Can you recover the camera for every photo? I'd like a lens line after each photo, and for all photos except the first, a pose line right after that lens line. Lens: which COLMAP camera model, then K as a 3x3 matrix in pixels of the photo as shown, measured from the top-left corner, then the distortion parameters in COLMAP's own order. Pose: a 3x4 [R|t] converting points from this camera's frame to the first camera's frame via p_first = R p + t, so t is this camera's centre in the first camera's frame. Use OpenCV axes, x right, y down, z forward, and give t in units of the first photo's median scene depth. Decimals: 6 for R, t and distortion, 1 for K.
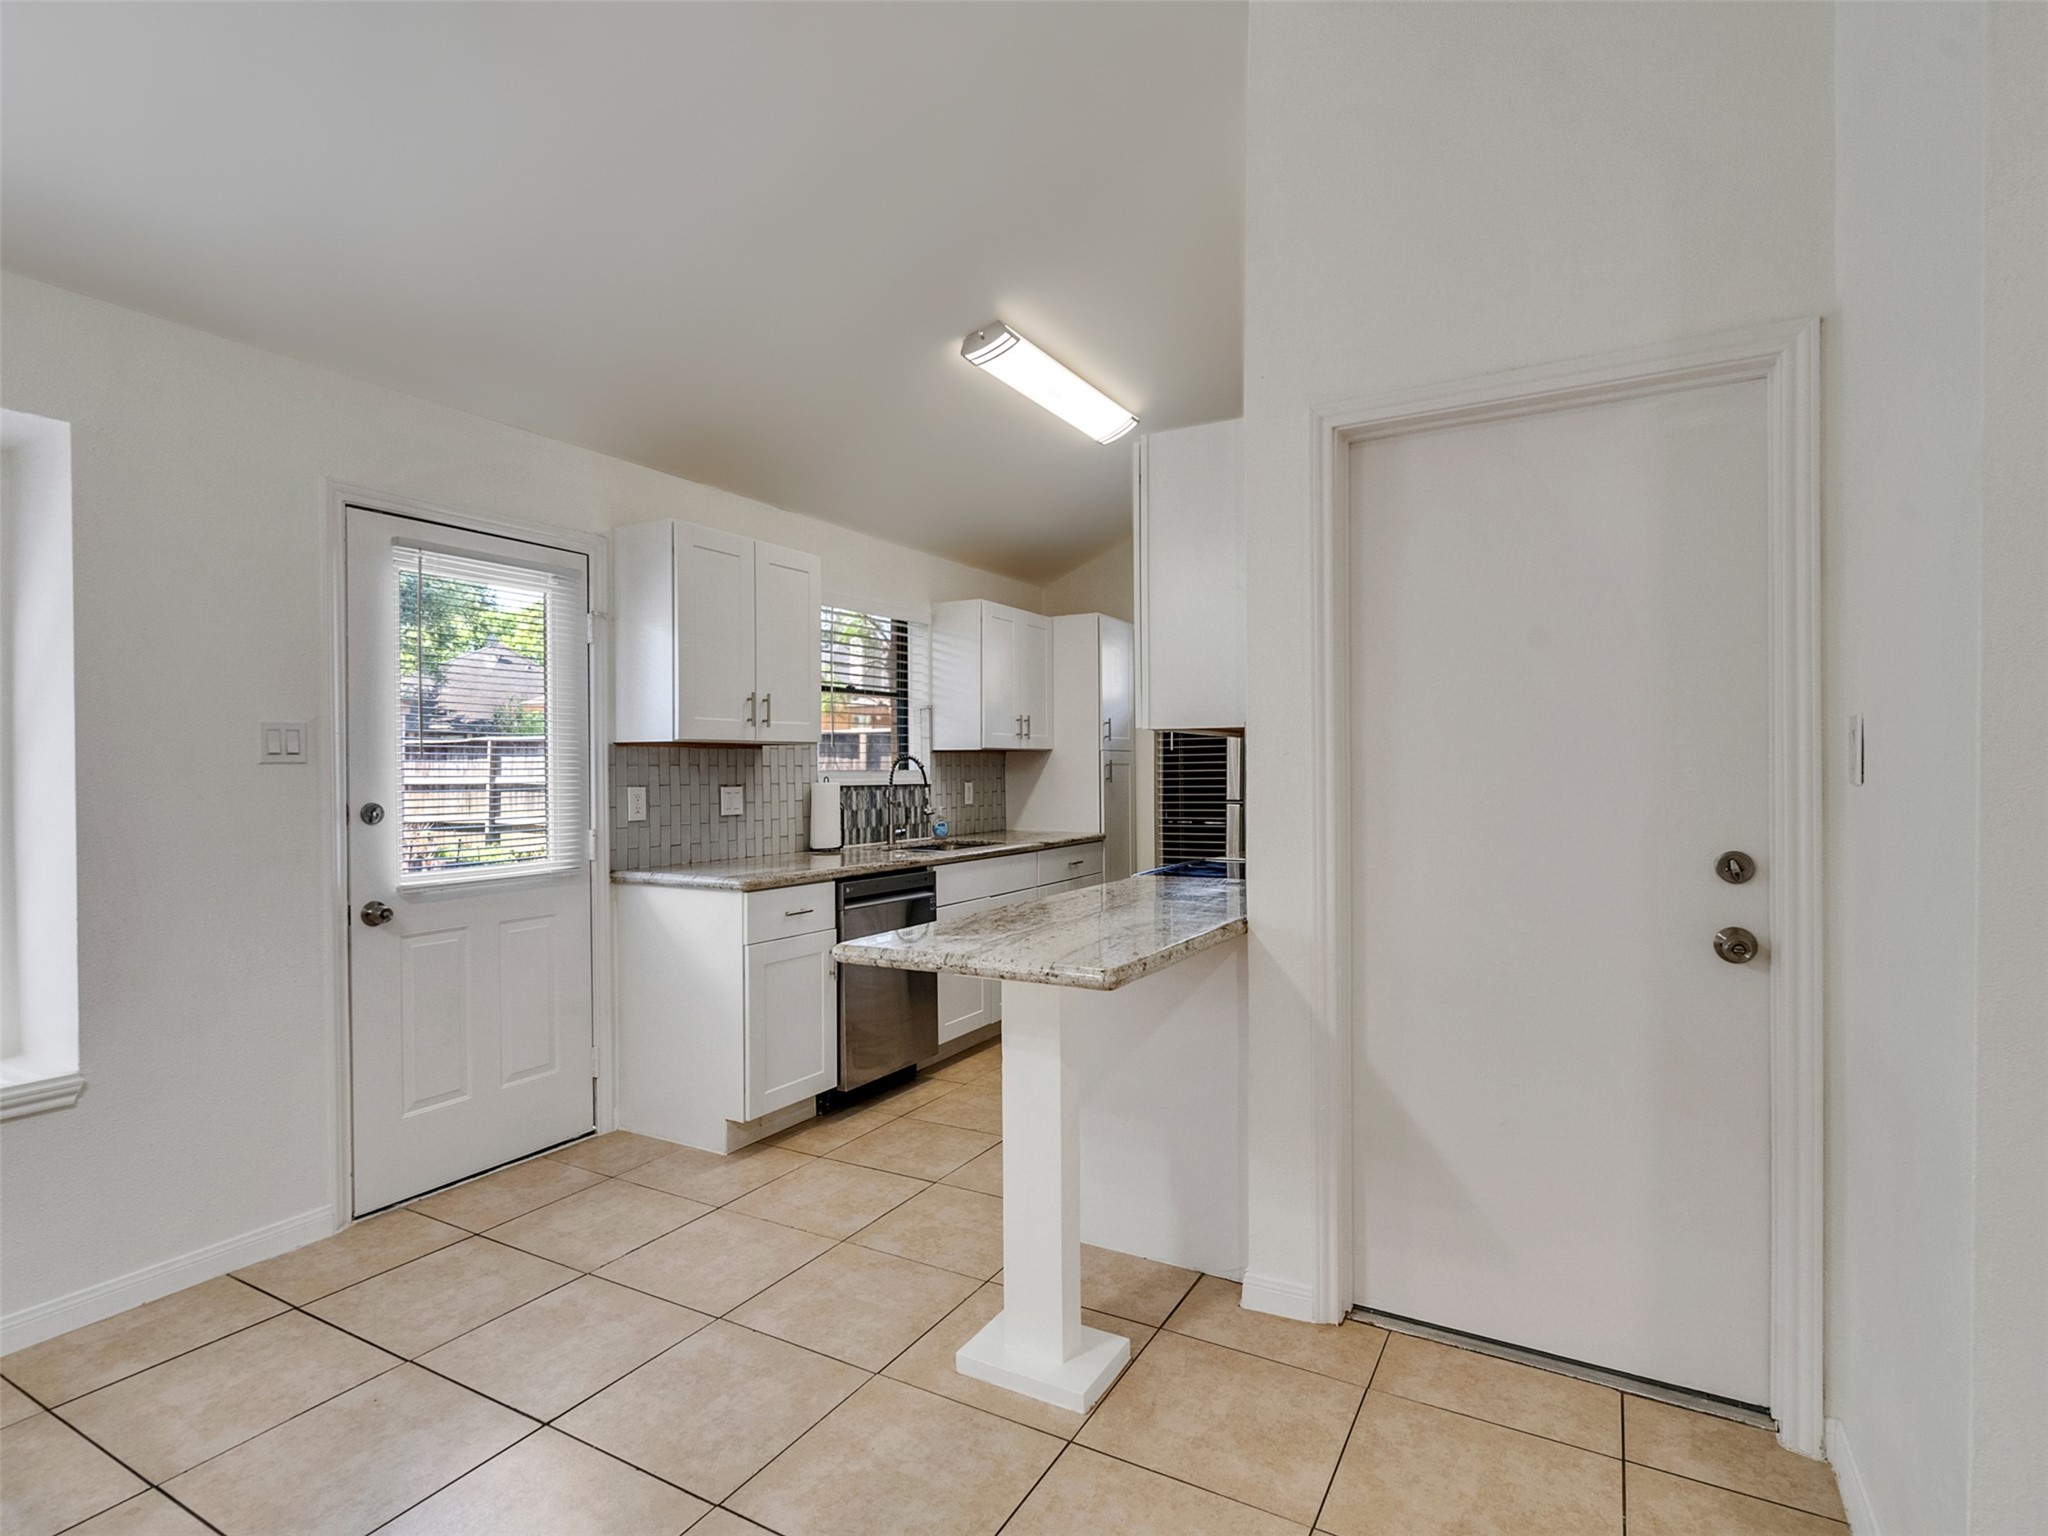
lens RADIAL K [[1049.0, 0, 1011.4], [0, 1049.0, 765.4], [0, 0, 1]] dist [-0.007825, 0.006132]
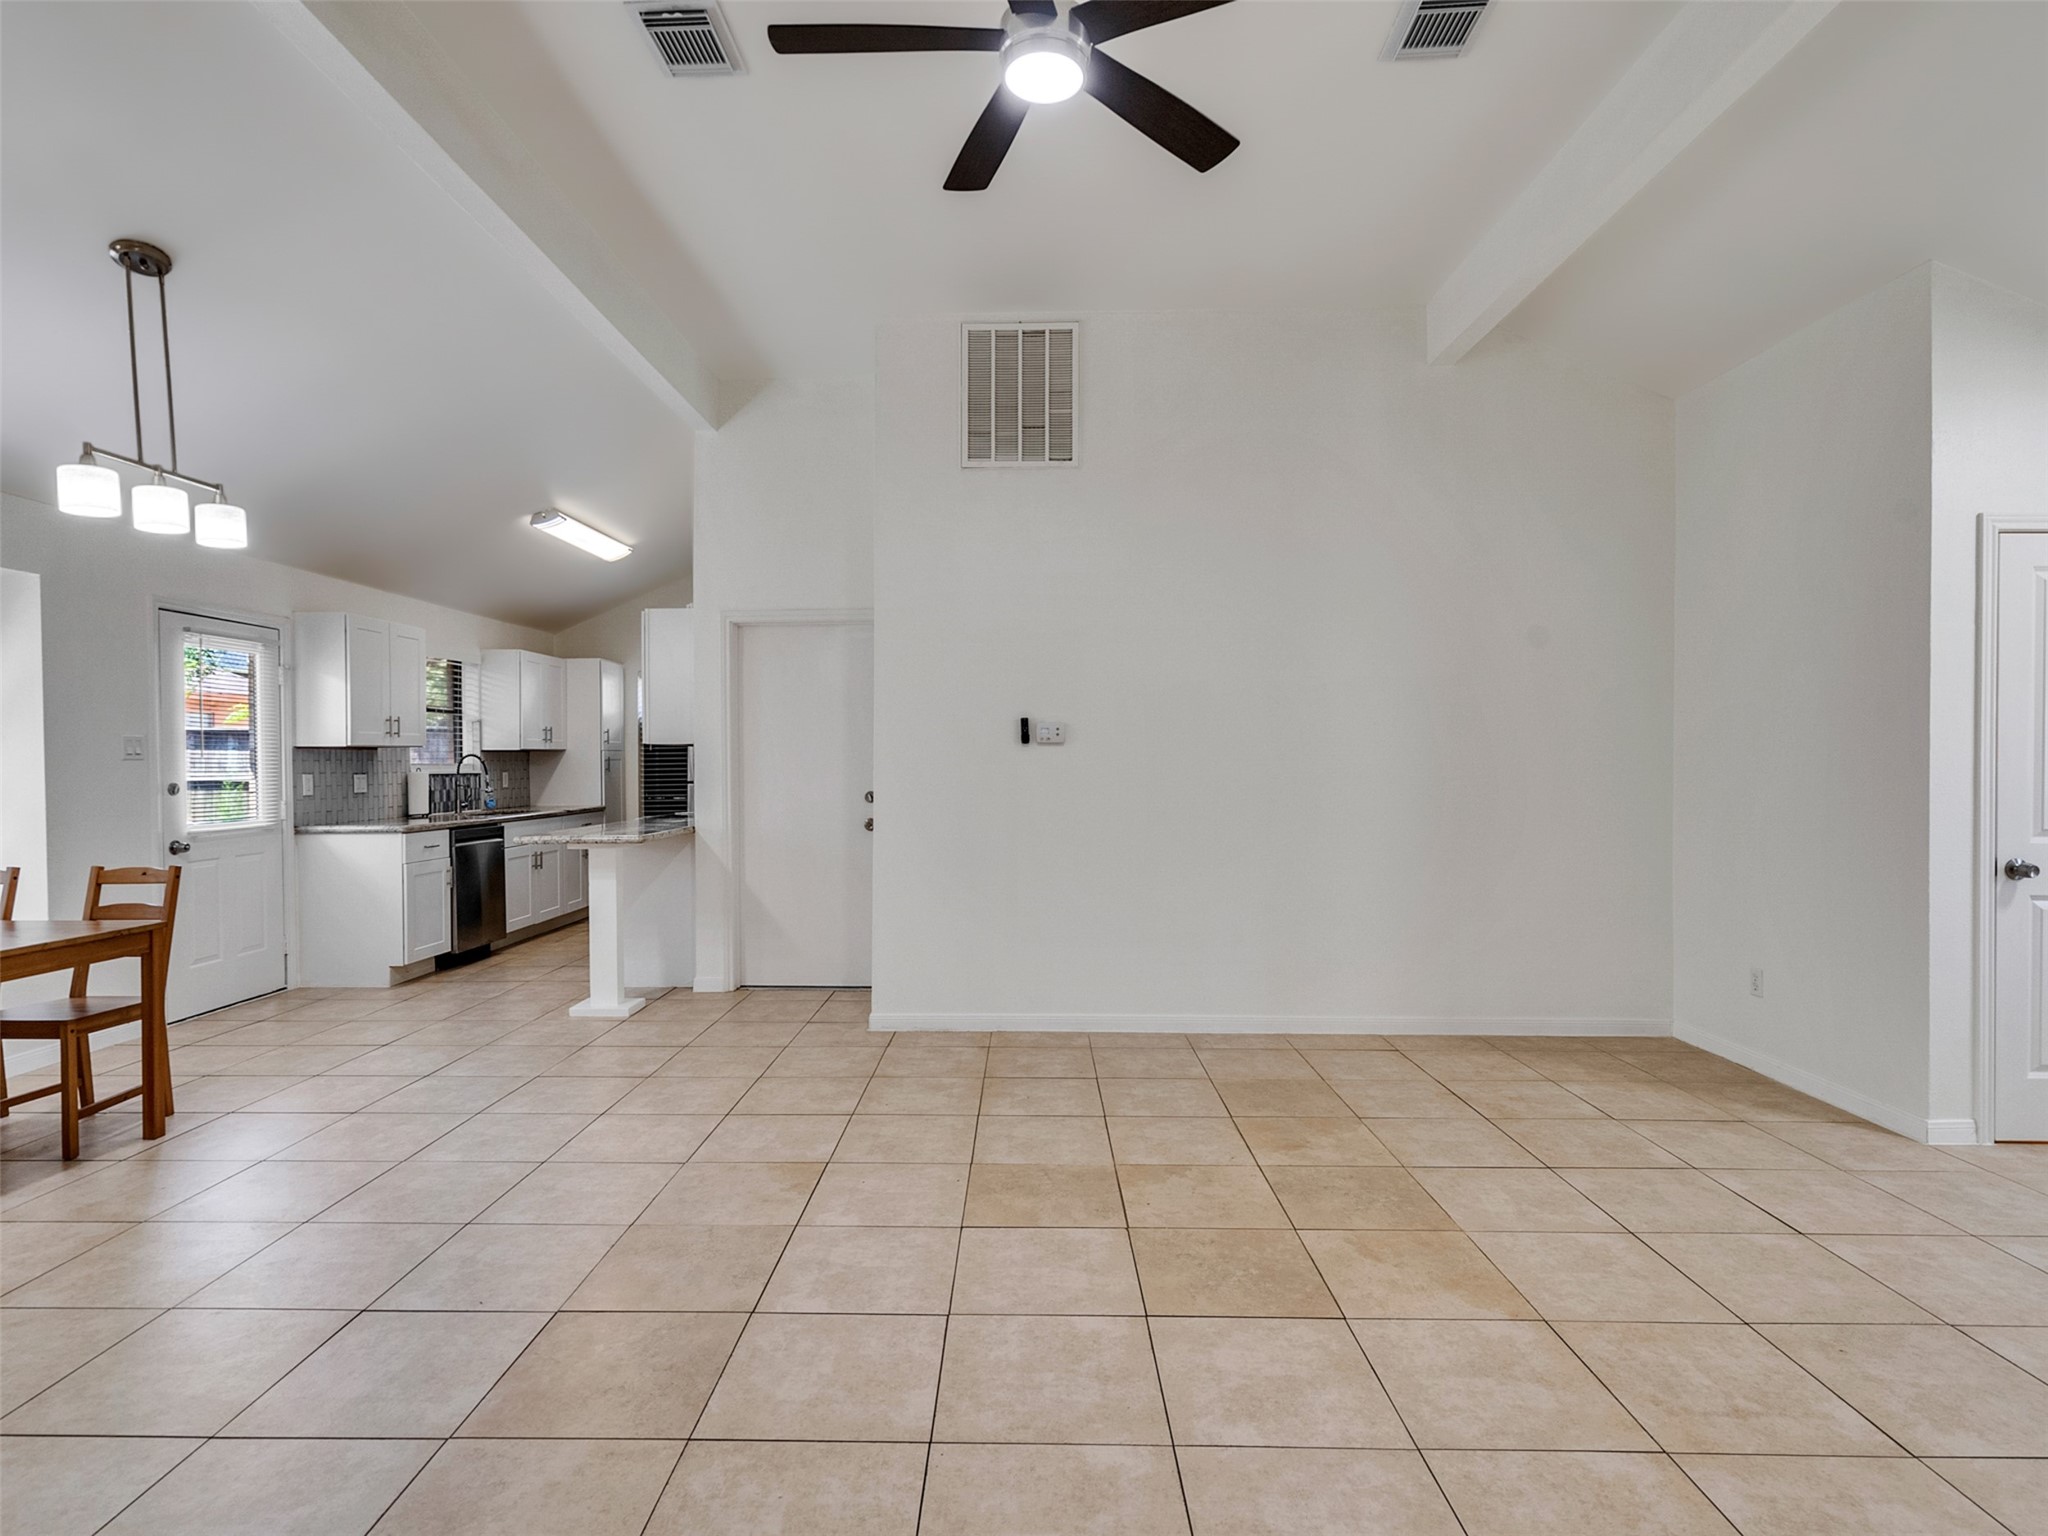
lens RADIAL K [[1049.0, 0, 1011.4], [0, 1049.0, 765.4], [0, 0, 1]] dist [-0.007825, 0.006132]
pose [[0.878355, -0.002639, 0.478001, -0.177265], [0.000057, 0.999985, 0.005416, -0.001463], [-0.478009, -0.004730, 0.878342, -0.904155]]
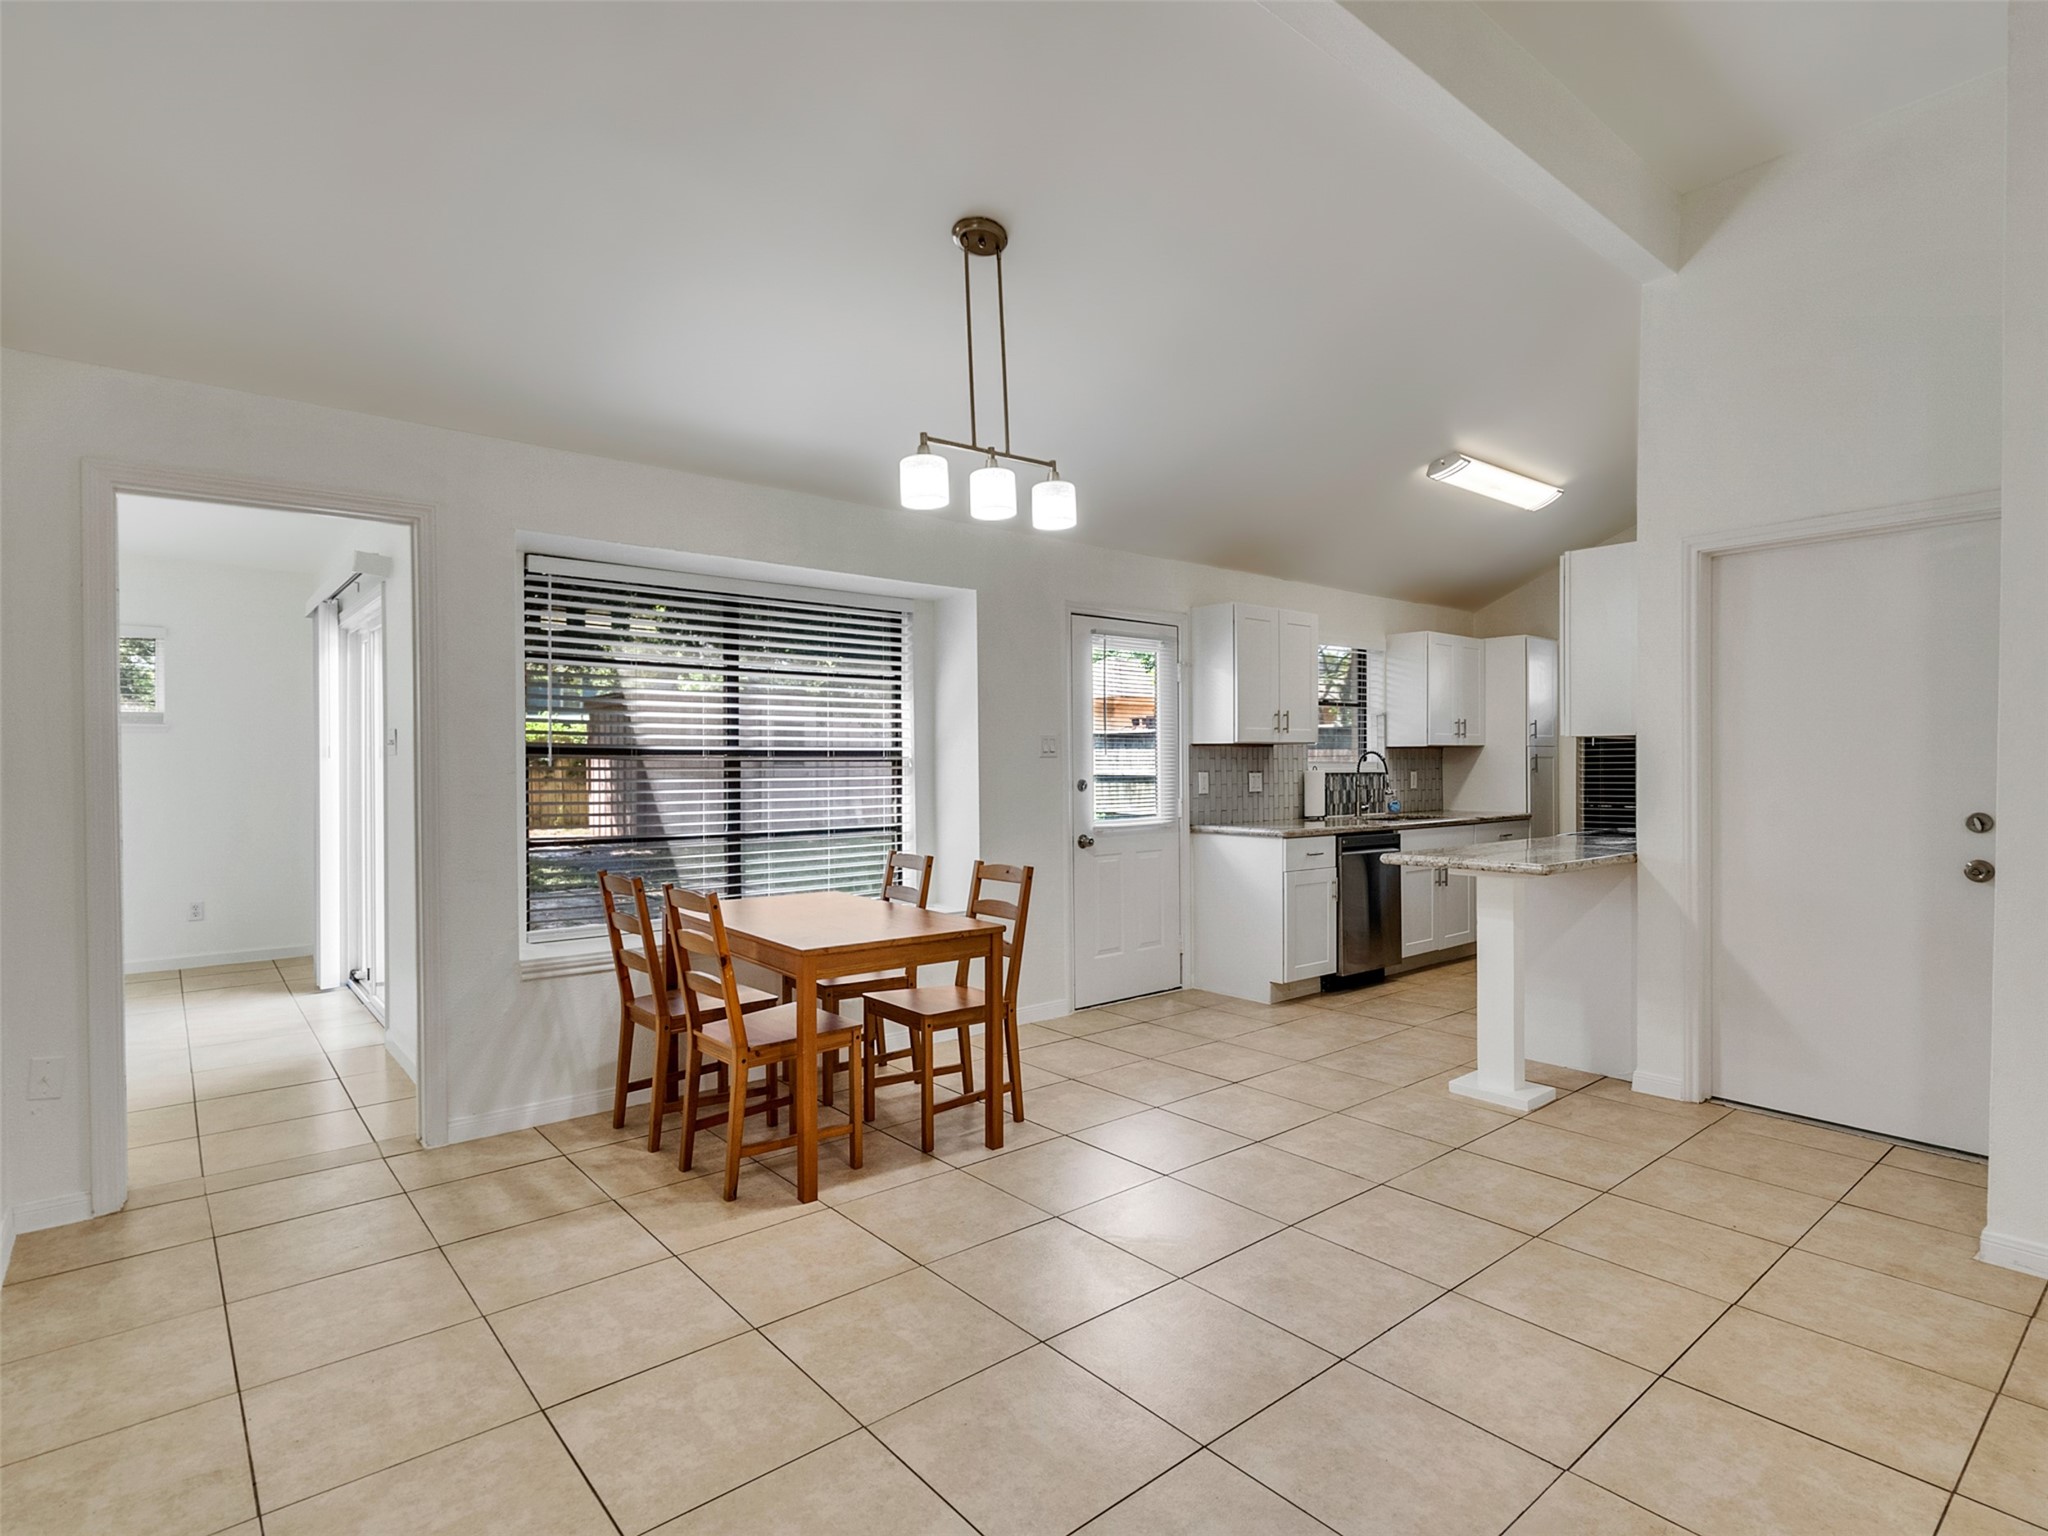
lens RADIAL K [[1049.0, 0, 1011.4], [0, 1049.0, 765.4], [0, 0, 1]] dist [-0.007825, 0.006132]
pose [[0.935200, 0.003226, -0.354106, -0.070736], [-0.000528, 0.999970, 0.007717, -0.001471], [0.354120, -0.007030, 0.935174, -0.561709]]
